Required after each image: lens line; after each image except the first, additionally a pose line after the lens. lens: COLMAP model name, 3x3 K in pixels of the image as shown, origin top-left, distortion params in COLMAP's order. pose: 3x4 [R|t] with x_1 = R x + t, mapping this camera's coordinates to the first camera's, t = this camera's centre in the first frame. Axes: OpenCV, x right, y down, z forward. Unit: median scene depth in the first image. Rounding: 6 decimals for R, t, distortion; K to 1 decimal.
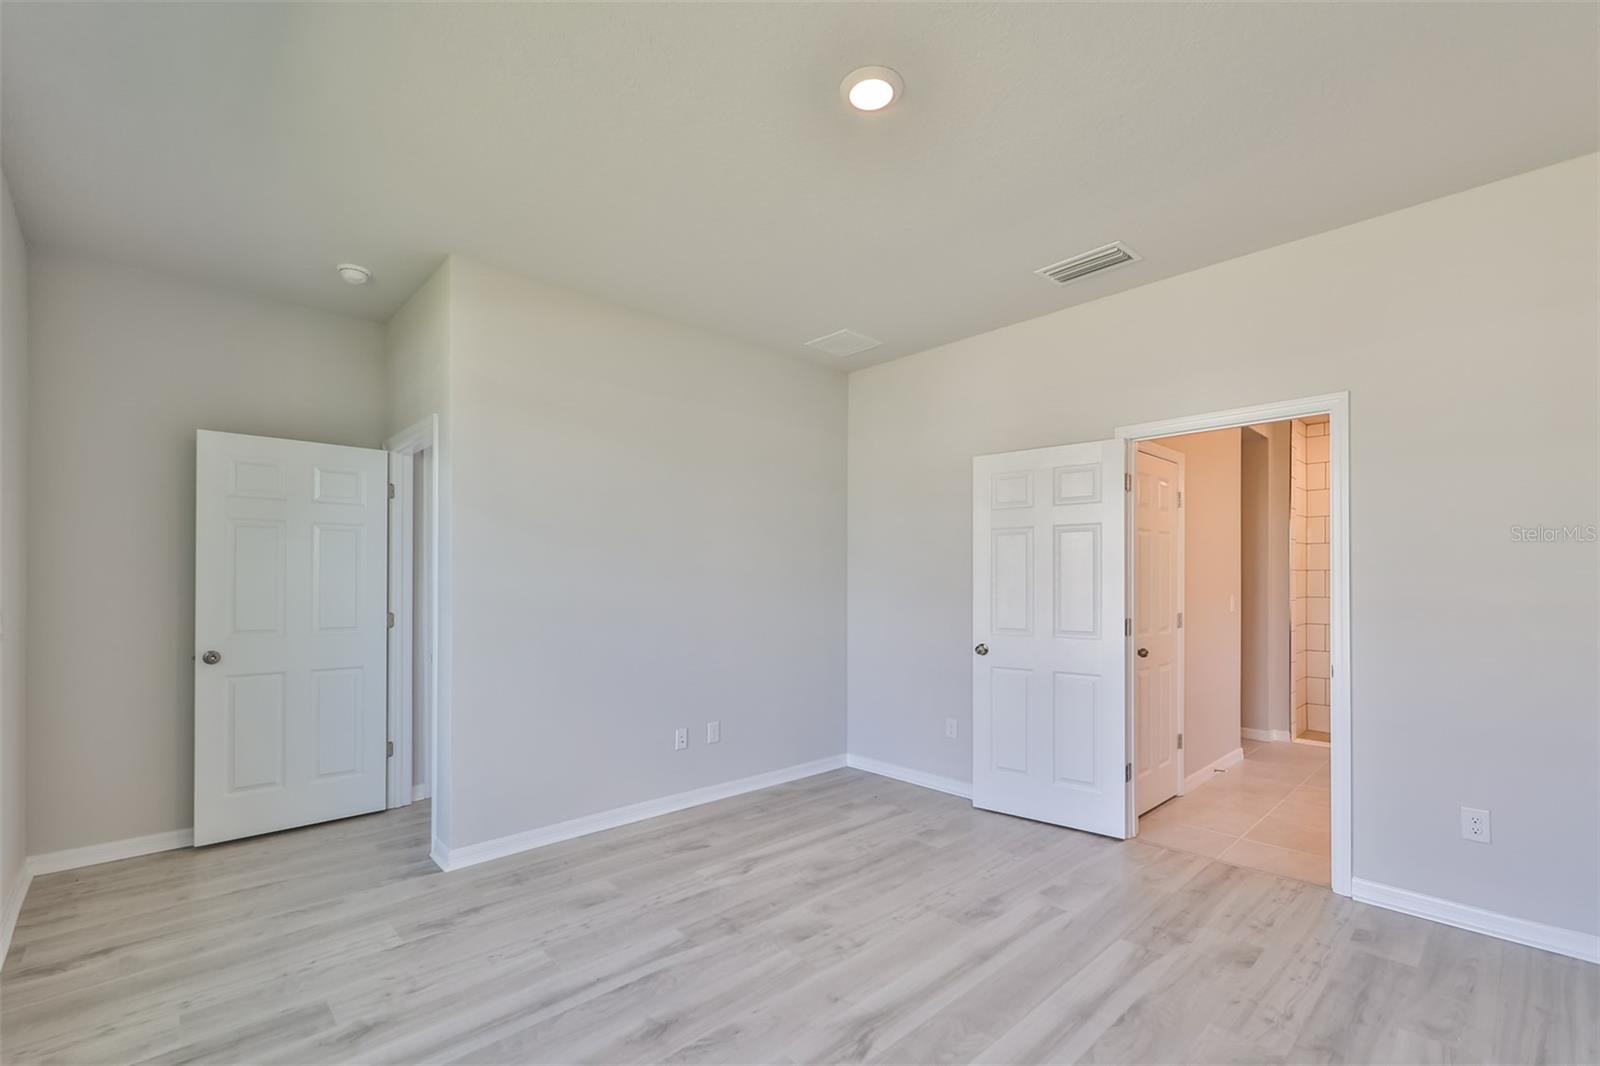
lens RADIAL K [[684.4, 0, 798.3], [0, 684.4, 575.9], [0, 0, 1]] dist [0.004220, -0.000088]
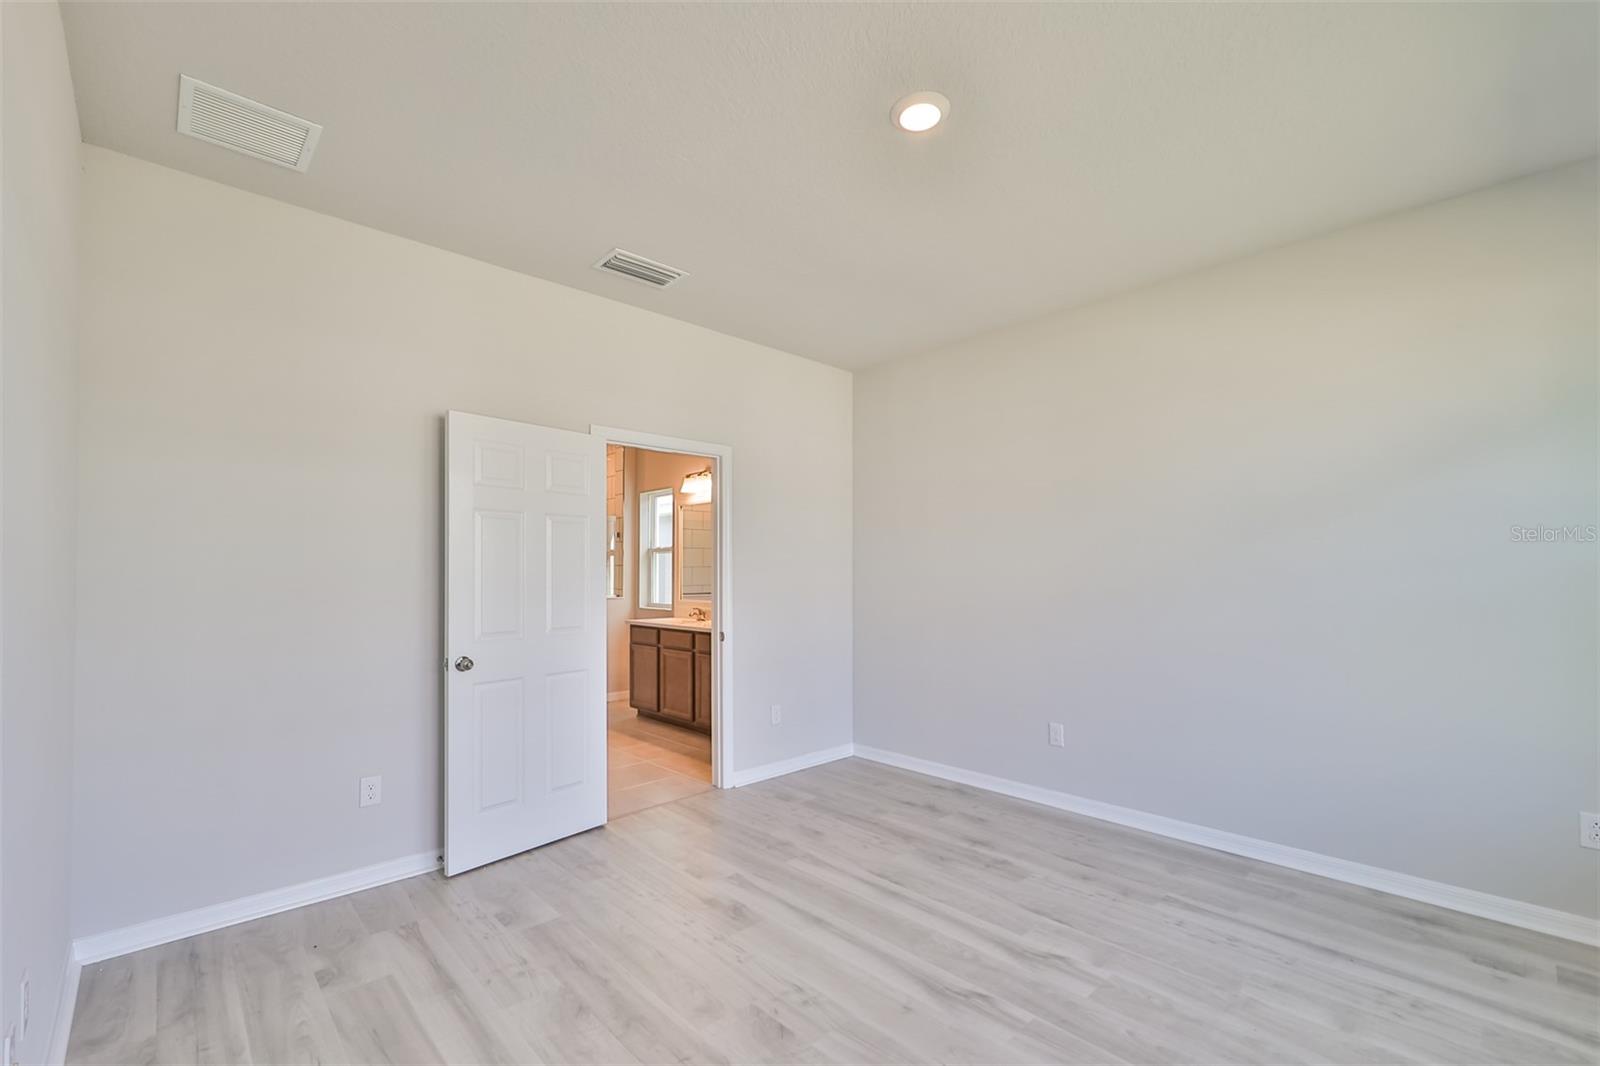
lens RADIAL K [[684.4, 0, 791.6], [0, 684.4, 566.8], [0, 0, 1]] dist [0.004220, -0.000088]
pose [[0.009493, 0.008074, 0.999922, -0.765735], [-0.008860, 0.999929, -0.007990, -0.000870], [-0.999916, -0.008783, 0.009564, 0.955655]]
